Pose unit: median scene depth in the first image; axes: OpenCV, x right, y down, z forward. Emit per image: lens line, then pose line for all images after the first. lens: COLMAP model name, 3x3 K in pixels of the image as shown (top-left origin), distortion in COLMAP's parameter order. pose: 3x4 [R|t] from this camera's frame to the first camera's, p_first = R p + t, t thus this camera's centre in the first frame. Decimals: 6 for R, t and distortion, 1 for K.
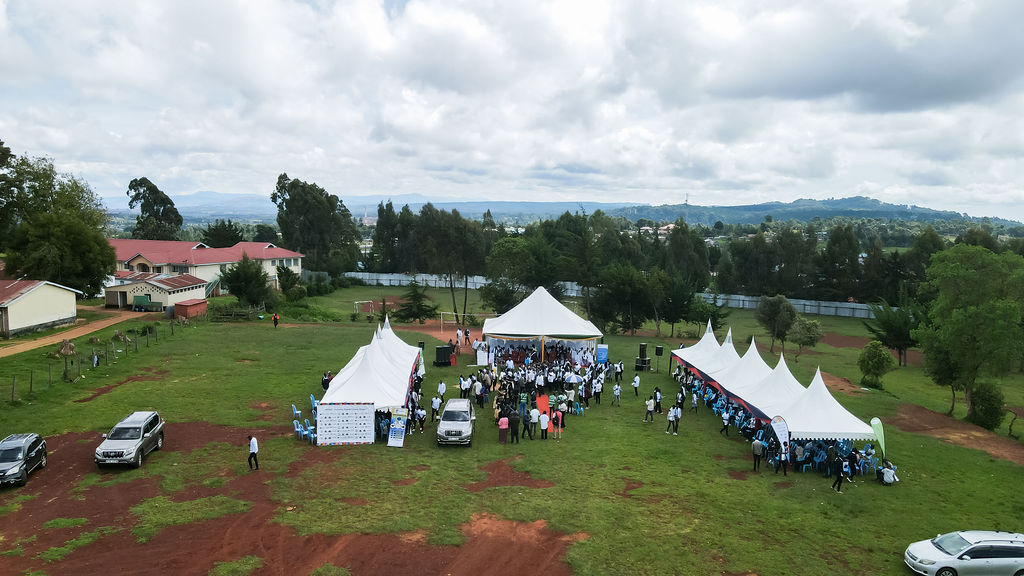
lens RADIAL K [[751.5, 0, 509.8], [0, 751.5, 286.2], [0, 0, 1]] dist [0.004165, 0.024074]
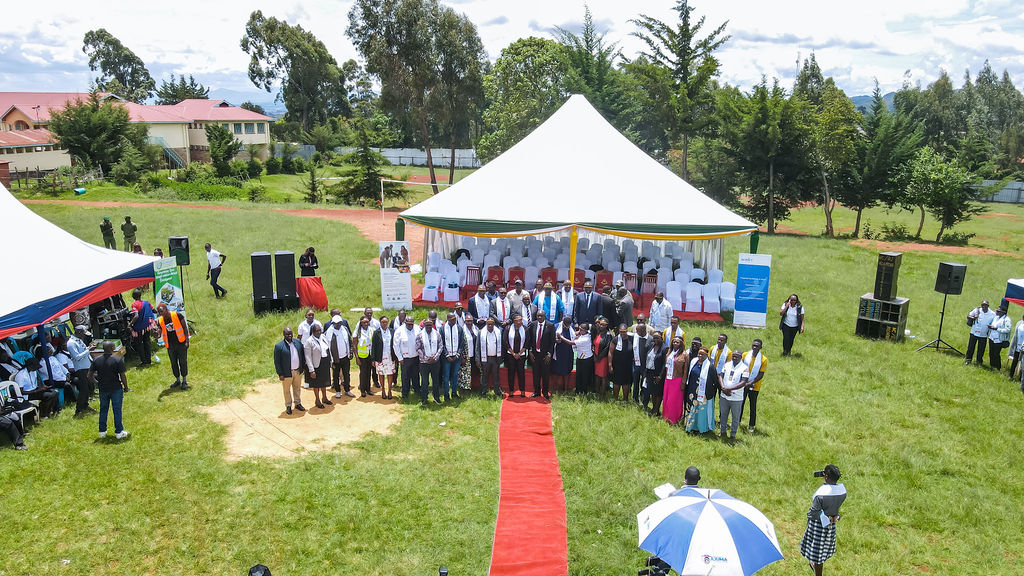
lens RADIAL K [[751.5, 0, 505.2], [0, 751.5, 288.7], [0, 0, 1]] dist [0.004165, 0.024074]
pose [[0.995581, 0.019319, -0.091903, 0.044150], [-0.006664, 0.990679, 0.136057, 0.047577], [0.093675, -0.134843, 0.986429, 0.647922]]
